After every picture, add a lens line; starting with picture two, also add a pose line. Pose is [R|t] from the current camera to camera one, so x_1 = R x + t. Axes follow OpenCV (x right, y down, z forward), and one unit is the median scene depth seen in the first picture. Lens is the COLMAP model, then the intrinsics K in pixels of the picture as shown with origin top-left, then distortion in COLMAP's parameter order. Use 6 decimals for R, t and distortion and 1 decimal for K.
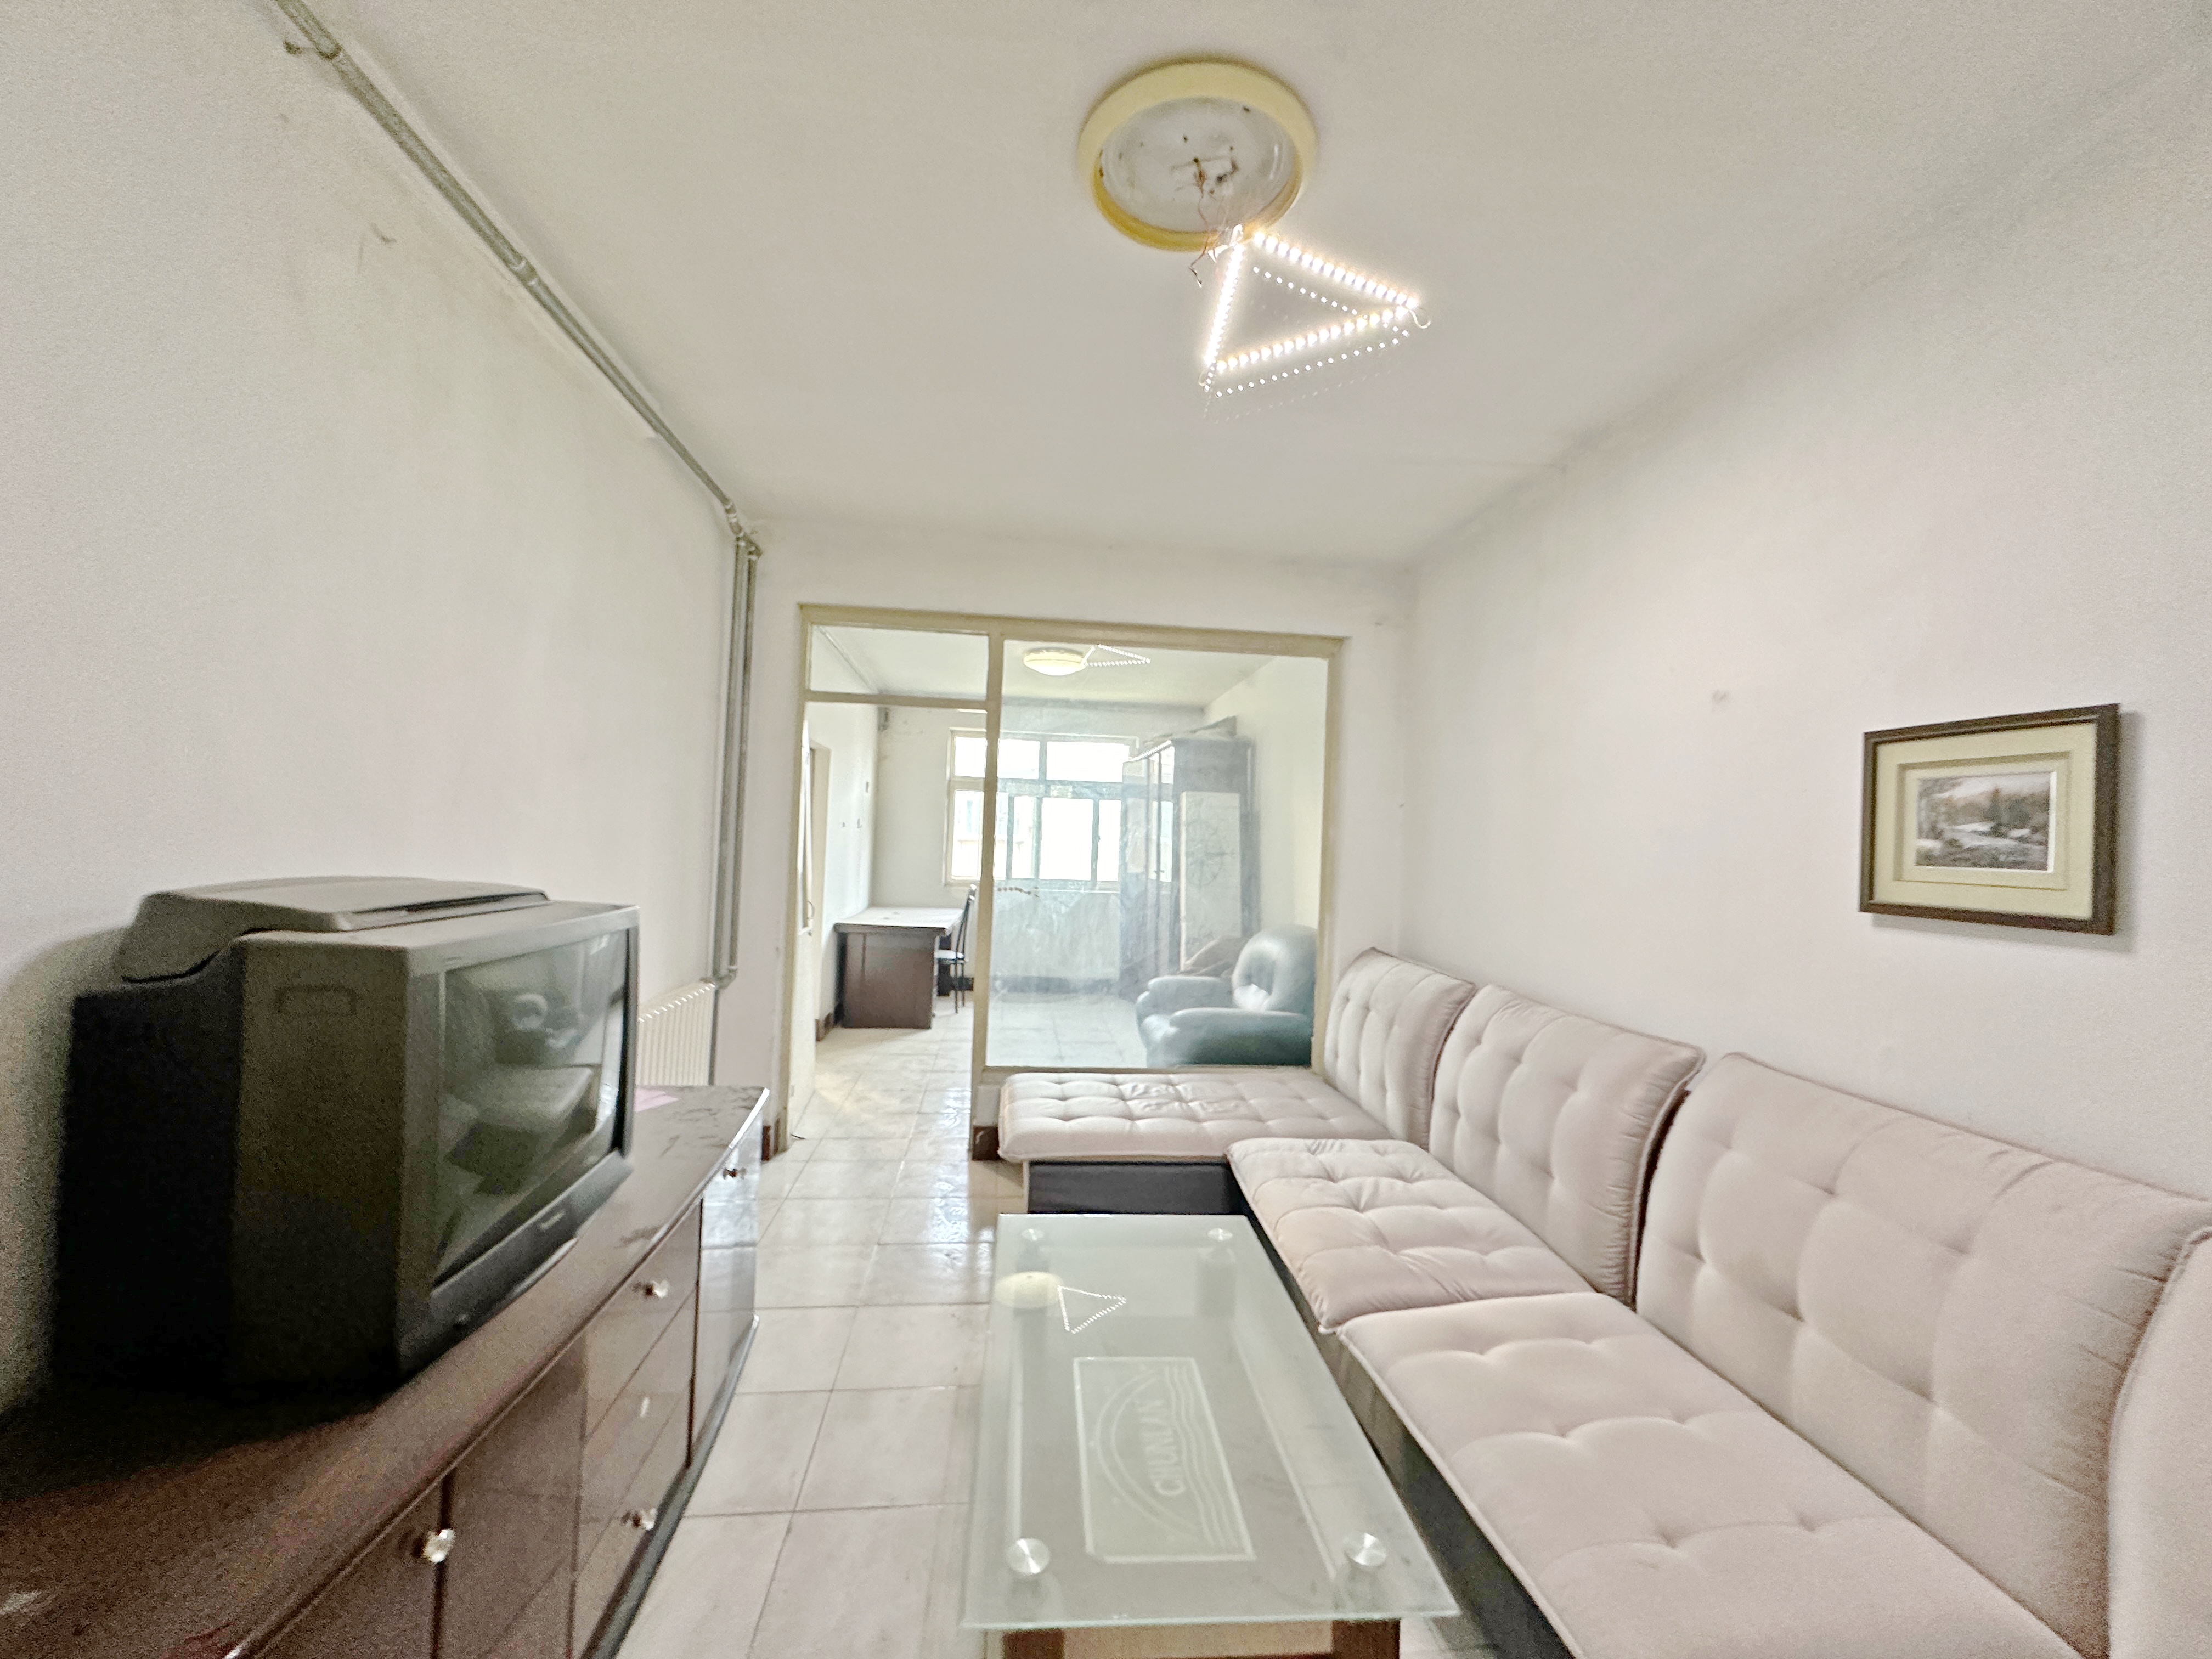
lens RADIAL K [[892.8, 0, 1103.5], [0, 892.8, 824.8], [0, 0, 1]] dist [0.002047, 0.000129]
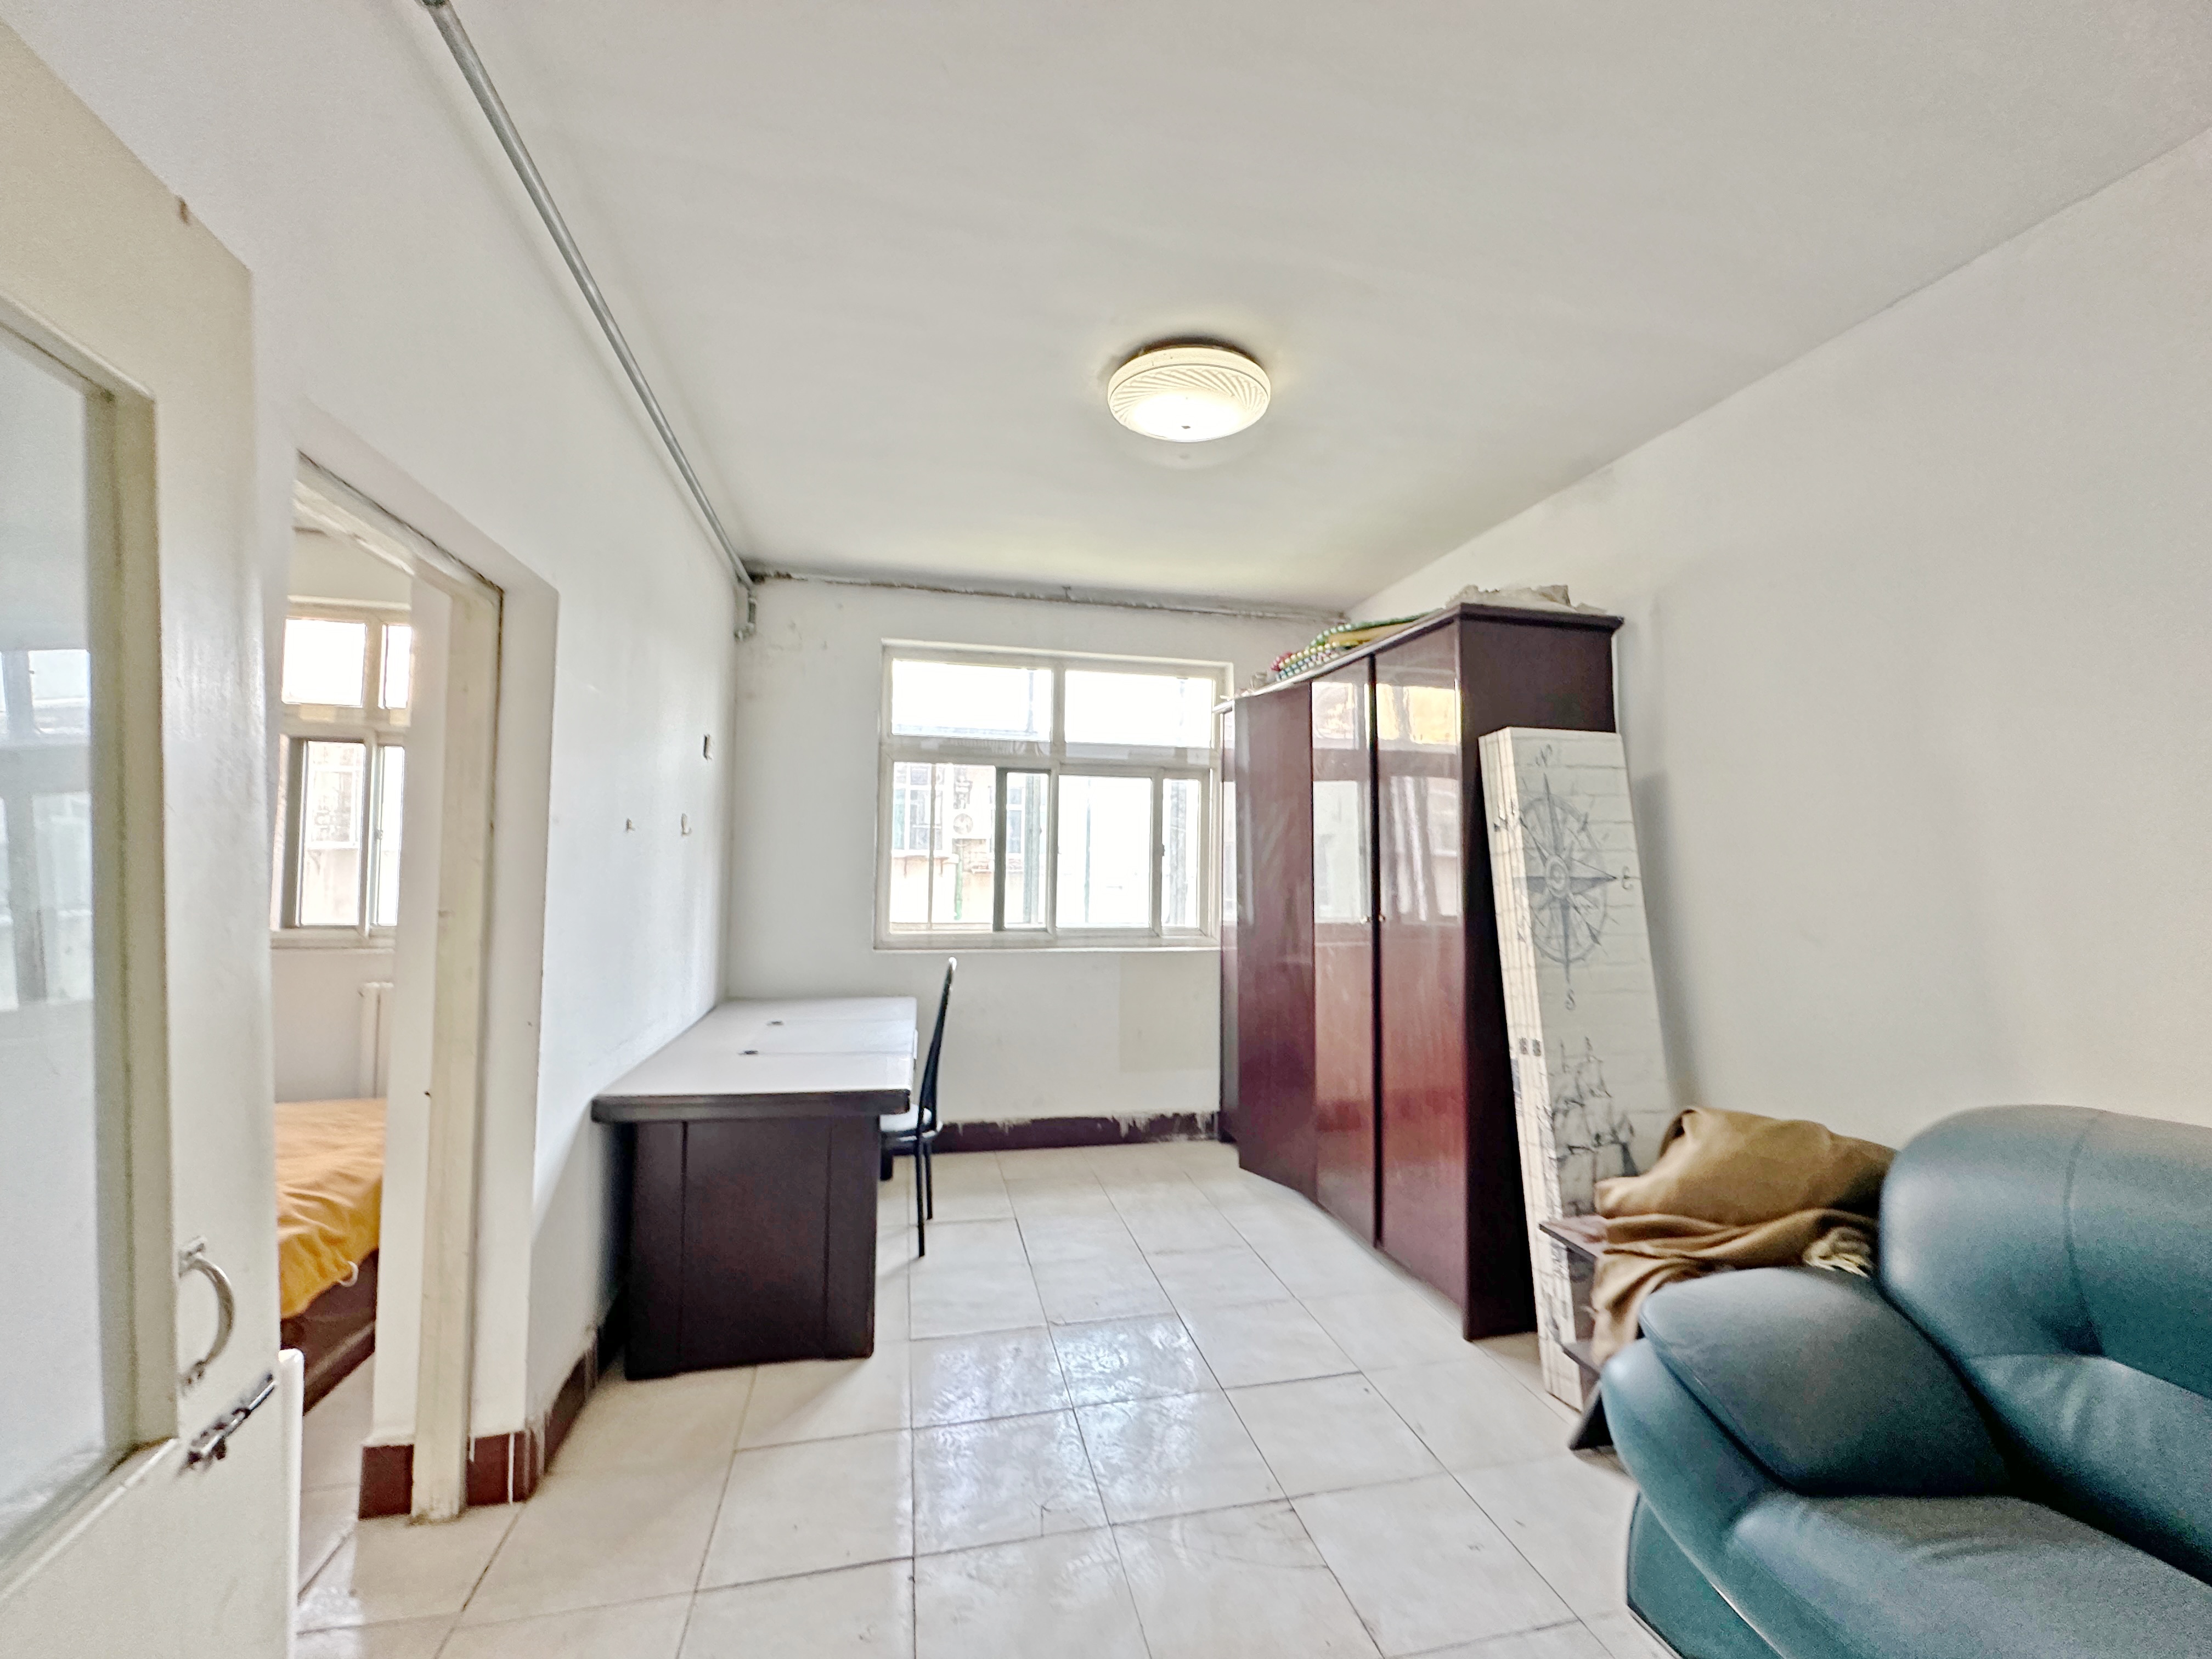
lens RADIAL K [[892.8, 0, 1110.8], [0, 892.8, 833.9], [0, 0, 1]] dist [0.002047, 0.000129]
pose [[0.991277, -0.014782, 0.130964, -0.111730], [0.016118, 0.999828, -0.009145, 0.008862], [-0.130806, 0.011176, 0.991345, 0.483060]]
